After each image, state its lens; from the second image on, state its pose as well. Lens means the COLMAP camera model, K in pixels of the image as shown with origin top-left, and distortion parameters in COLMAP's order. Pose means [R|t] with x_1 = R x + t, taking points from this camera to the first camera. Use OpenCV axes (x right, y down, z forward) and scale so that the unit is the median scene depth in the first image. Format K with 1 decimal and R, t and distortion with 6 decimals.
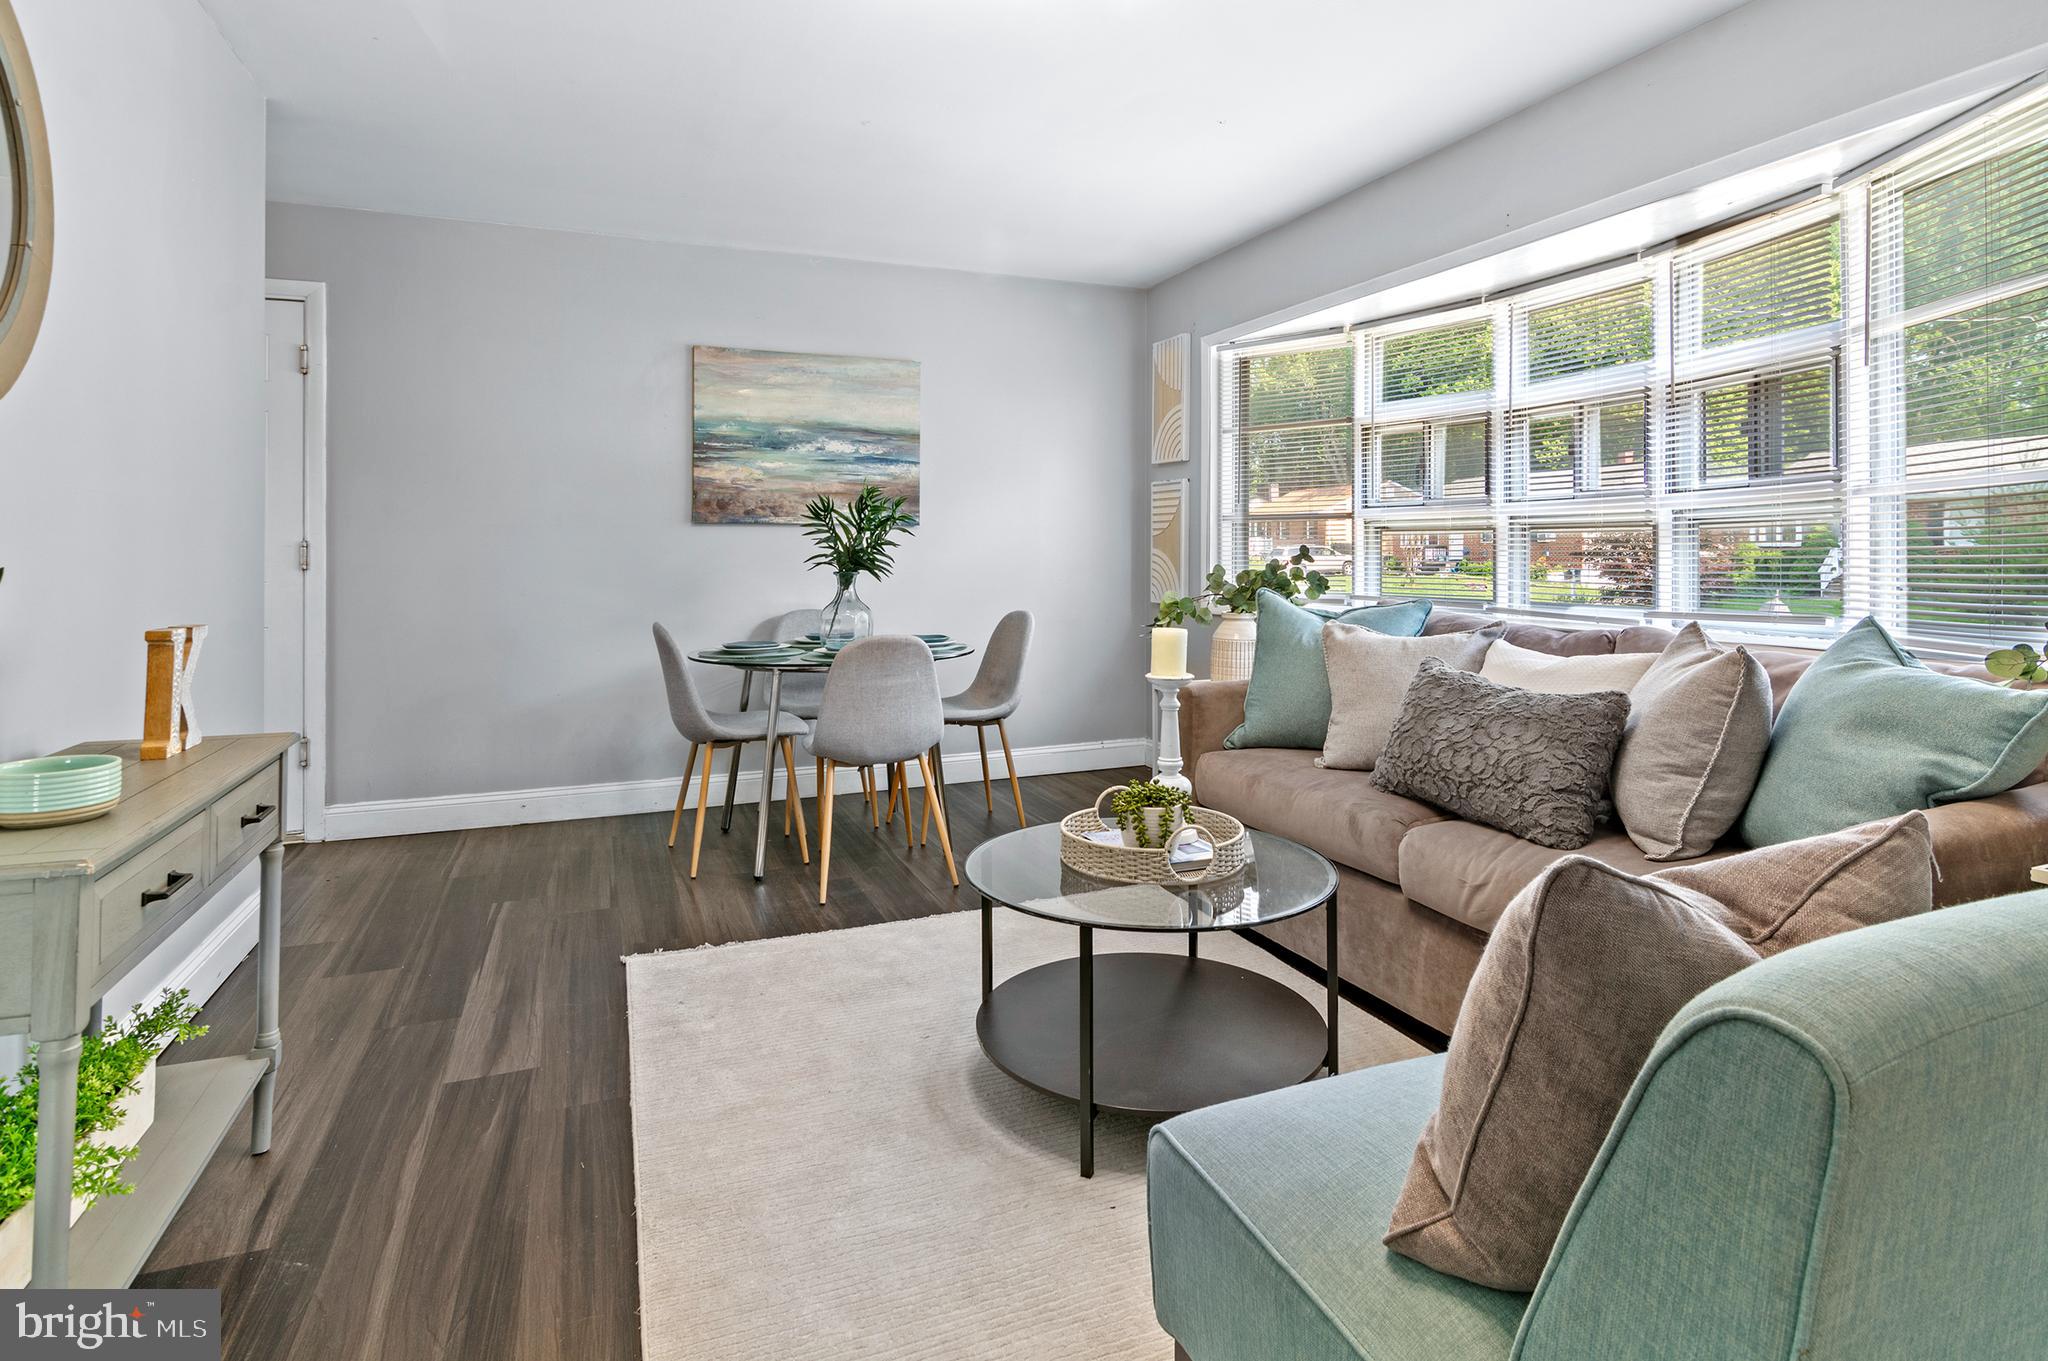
lens RADIAL K [[1045.4, 0, 1019.8], [0, 1045.4, 551.9], [0, 0, 1]] dist [-0.001290, -0.007296]
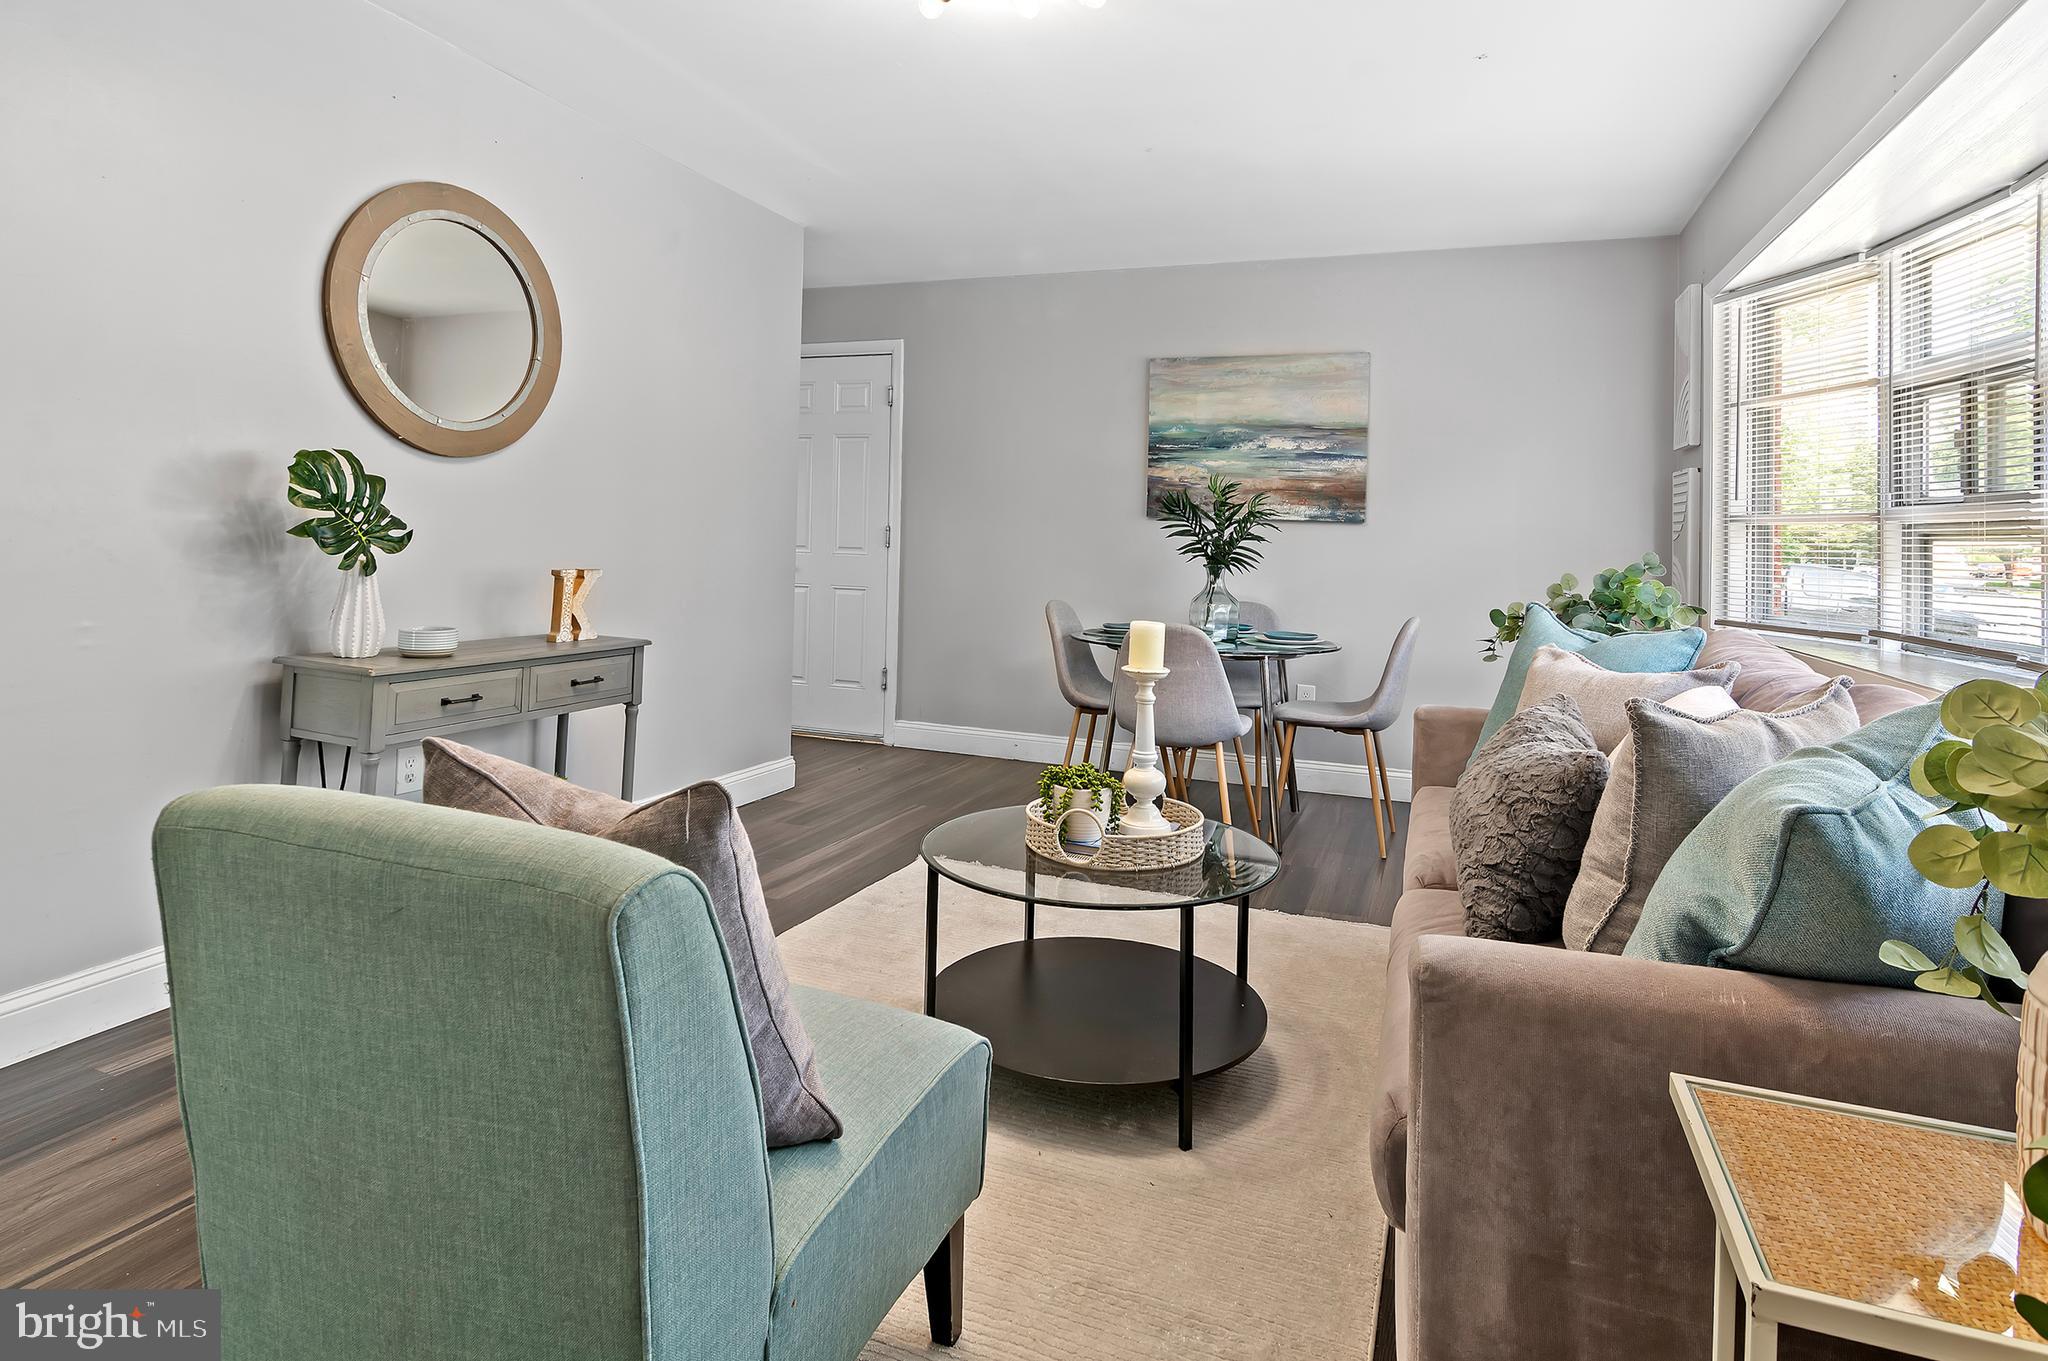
lens RADIAL K [[1071.2, 0, 1039.0], [0, 1071.2, 514.6], [0, 0, 1]] dist [-0.002512, -0.000463]
pose [[0.730061, 0.009874, -0.683311, 0.459879], [-0.032521, 0.999265, -0.020306, -0.003620], [0.682608, 0.037047, 0.729845, 0.101021]]
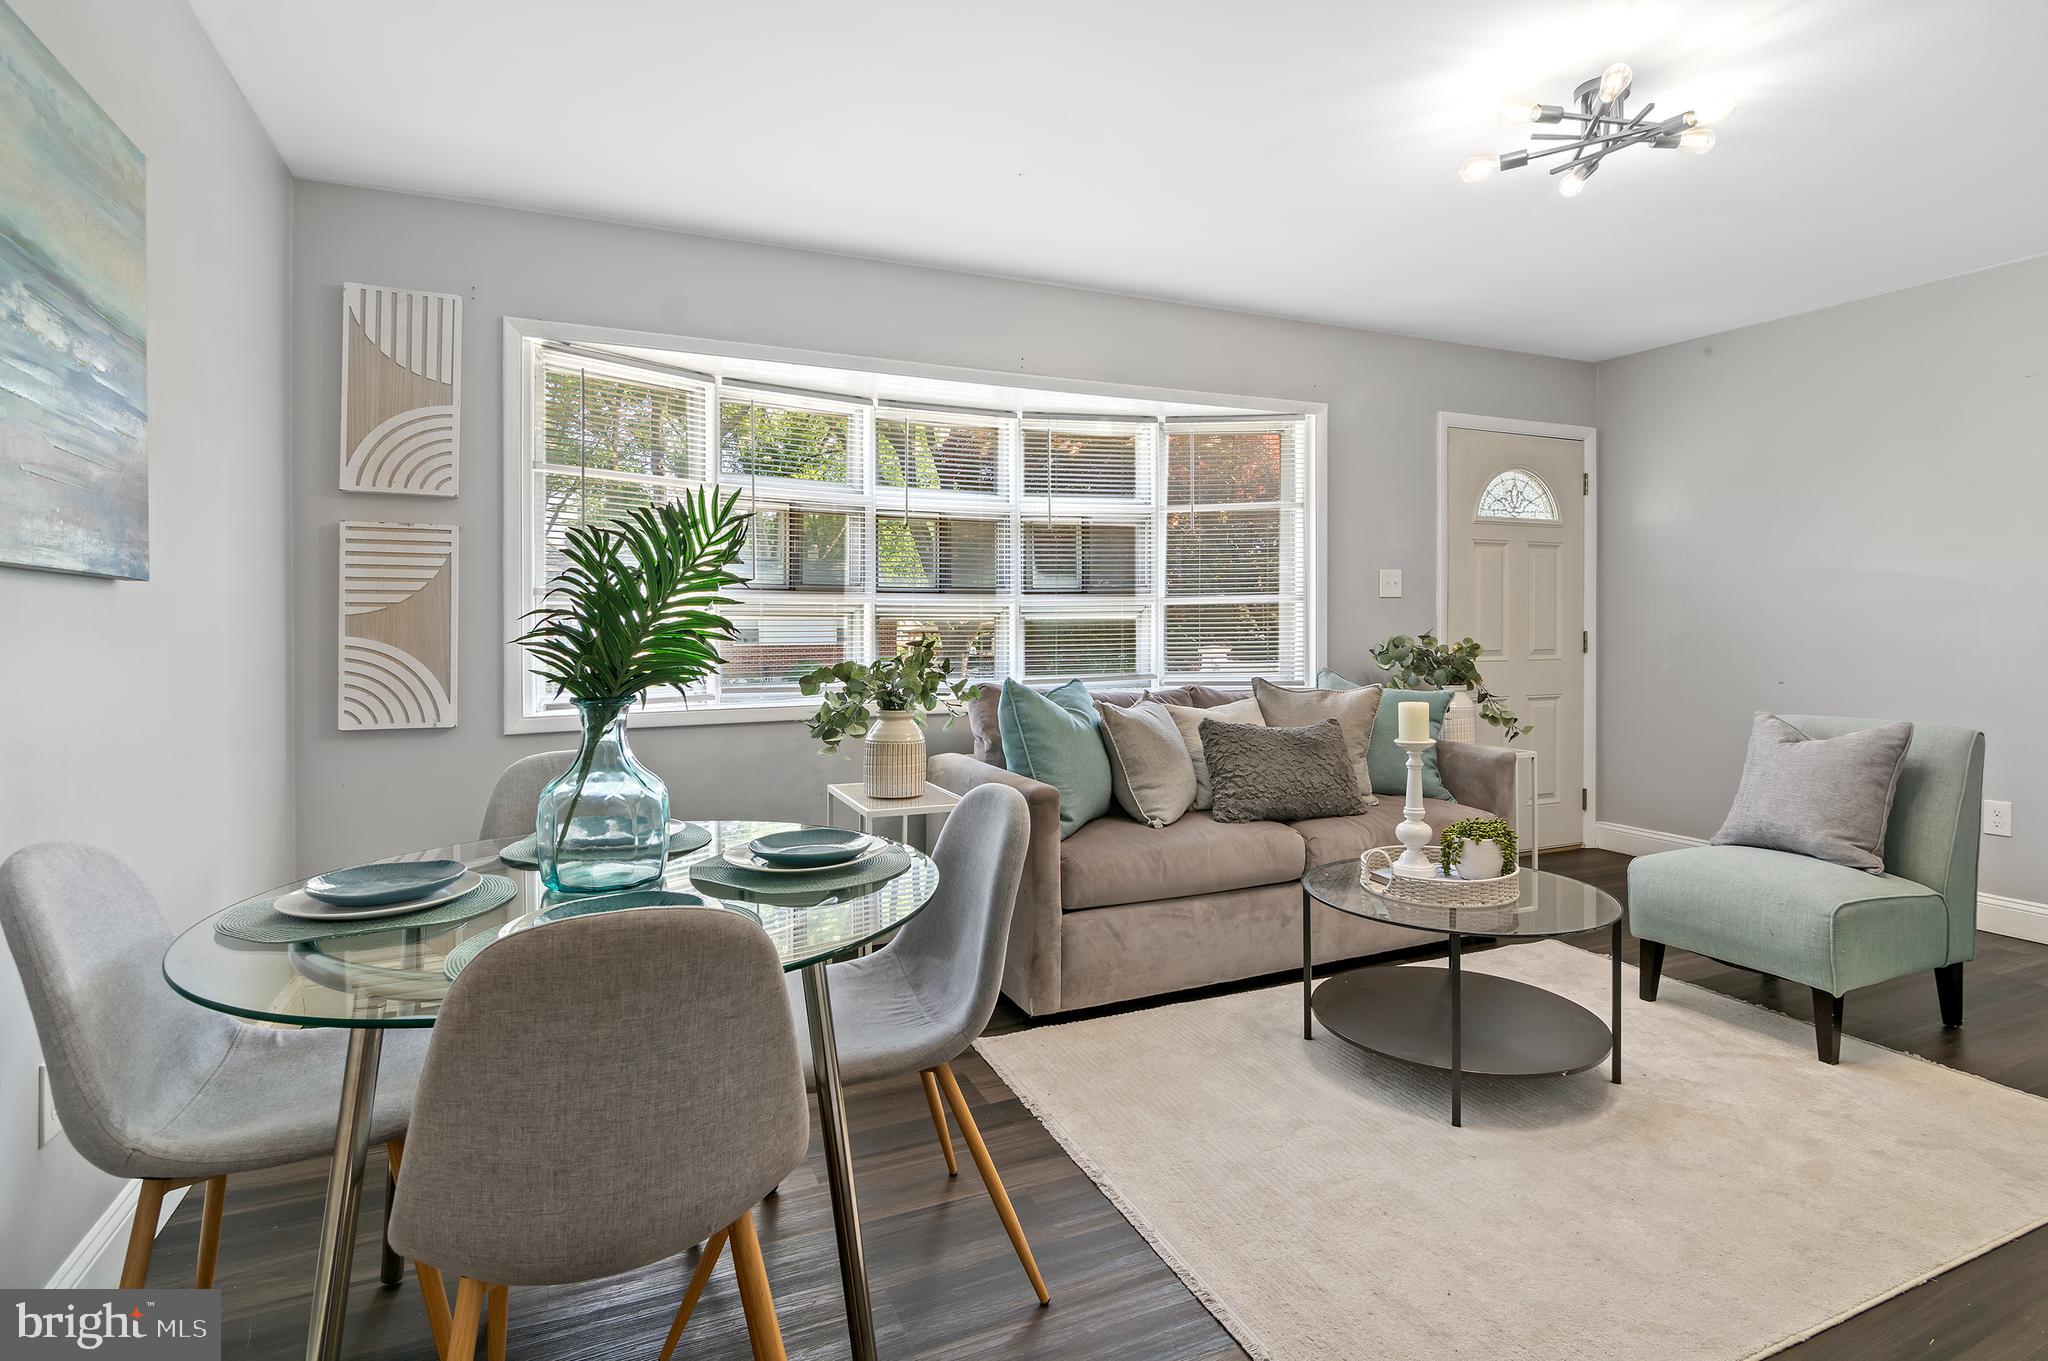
lens RADIAL K [[1017.7, 0, 1019.6], [0, 1017.7, 639.0], [0, 0, 1]] dist [-0.005479, -0.005902]
pose [[-0.030113, -0.007296, 0.999520, -0.612811], [0.004063, 0.999964, 0.007421, -0.005639], [-0.999538, 0.004284, -0.030082, 0.891298]]
